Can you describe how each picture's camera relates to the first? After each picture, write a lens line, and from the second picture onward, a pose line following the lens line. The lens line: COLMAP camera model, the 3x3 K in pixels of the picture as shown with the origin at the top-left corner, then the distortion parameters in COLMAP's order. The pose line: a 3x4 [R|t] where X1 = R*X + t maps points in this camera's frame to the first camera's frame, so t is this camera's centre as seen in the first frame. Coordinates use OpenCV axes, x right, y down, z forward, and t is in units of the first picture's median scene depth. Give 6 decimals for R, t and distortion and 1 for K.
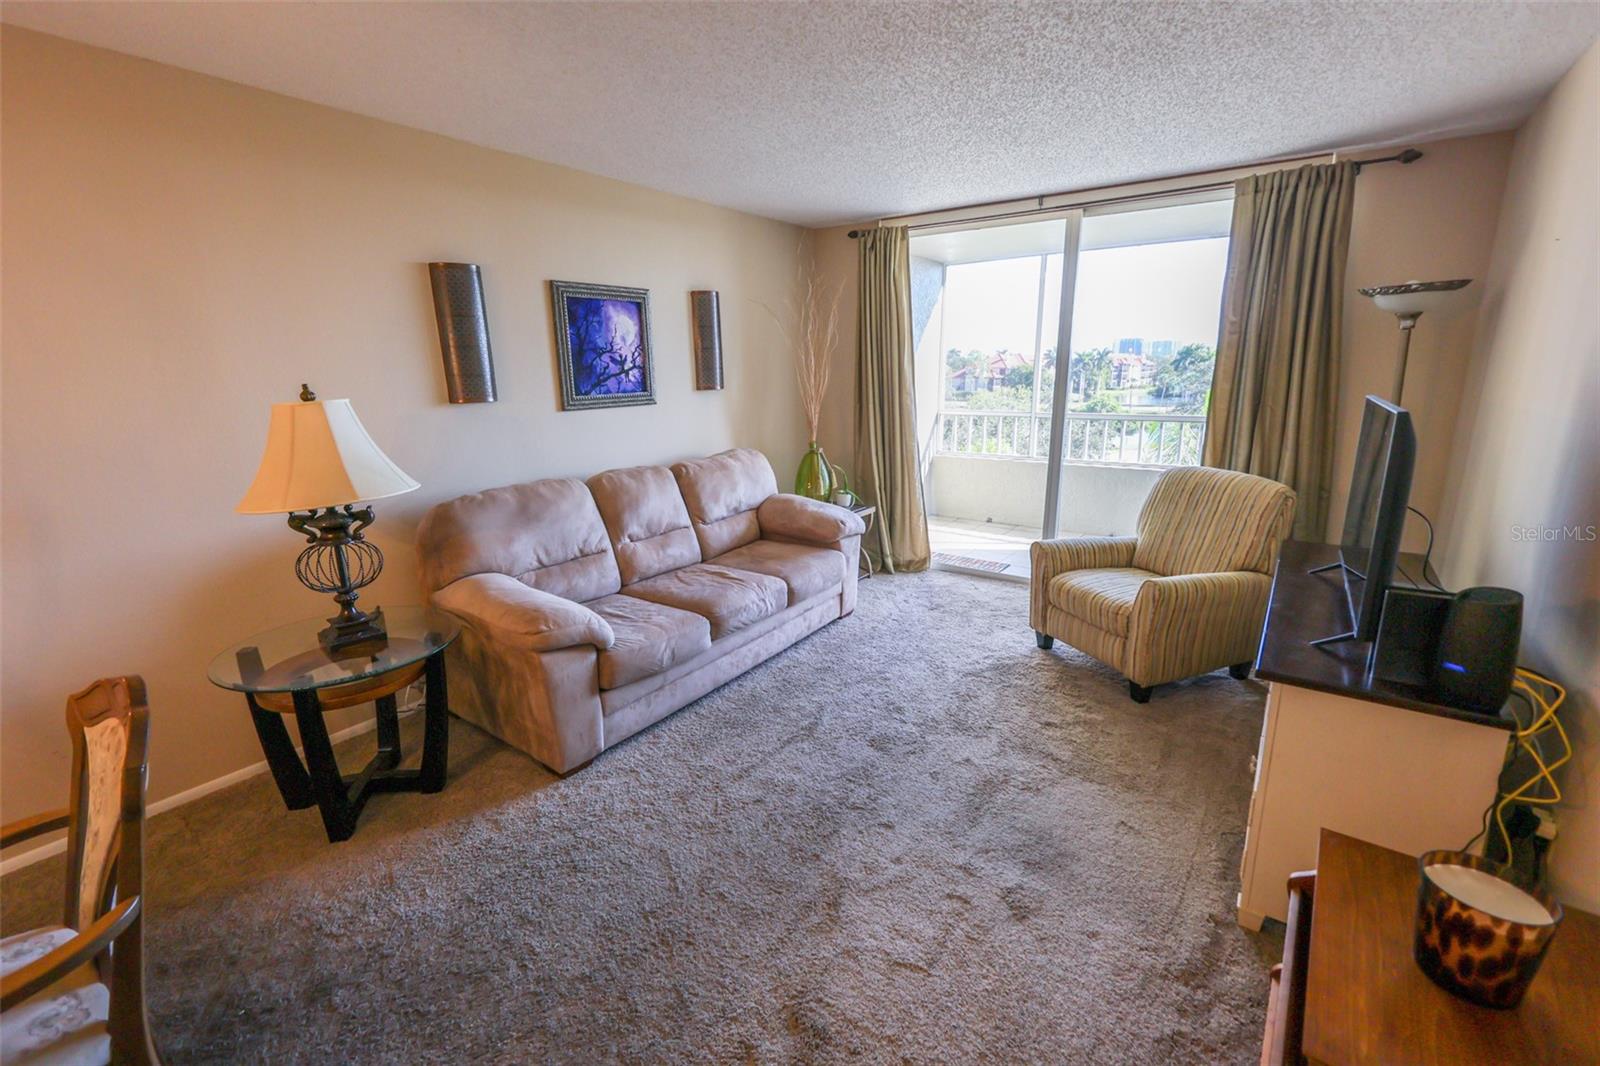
lens RADIAL K [[687.5, 0, 793.5], [0, 687.5, 520.9], [0, 0, 1]] dist [0.002417, 0.000697]
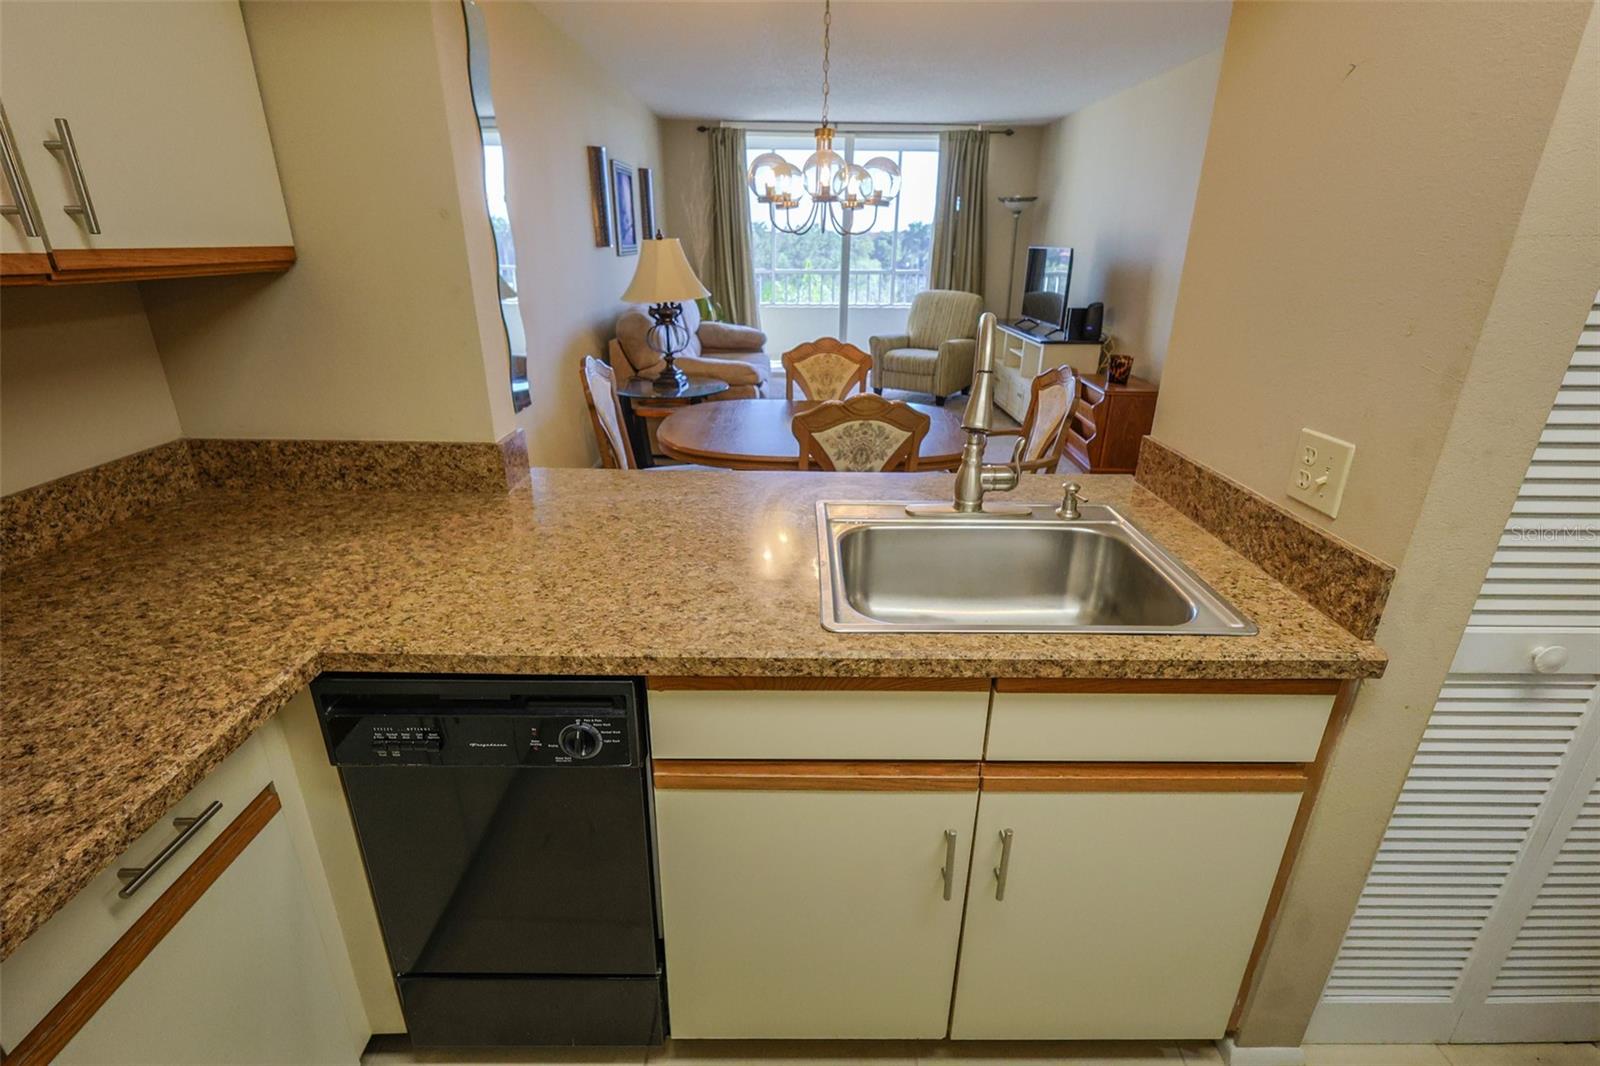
lens RADIAL K [[687.5, 0, 805.0], [0, 687.5, 510.3], [0, 0, 1]] dist [0.002417, 0.000697]
pose [[0.813866, -0.193463, 0.547900, -0.886490], [0.109379, 0.977096, 0.182537, 0.131694], [-0.570665, -0.088631, 0.816386, -0.412134]]
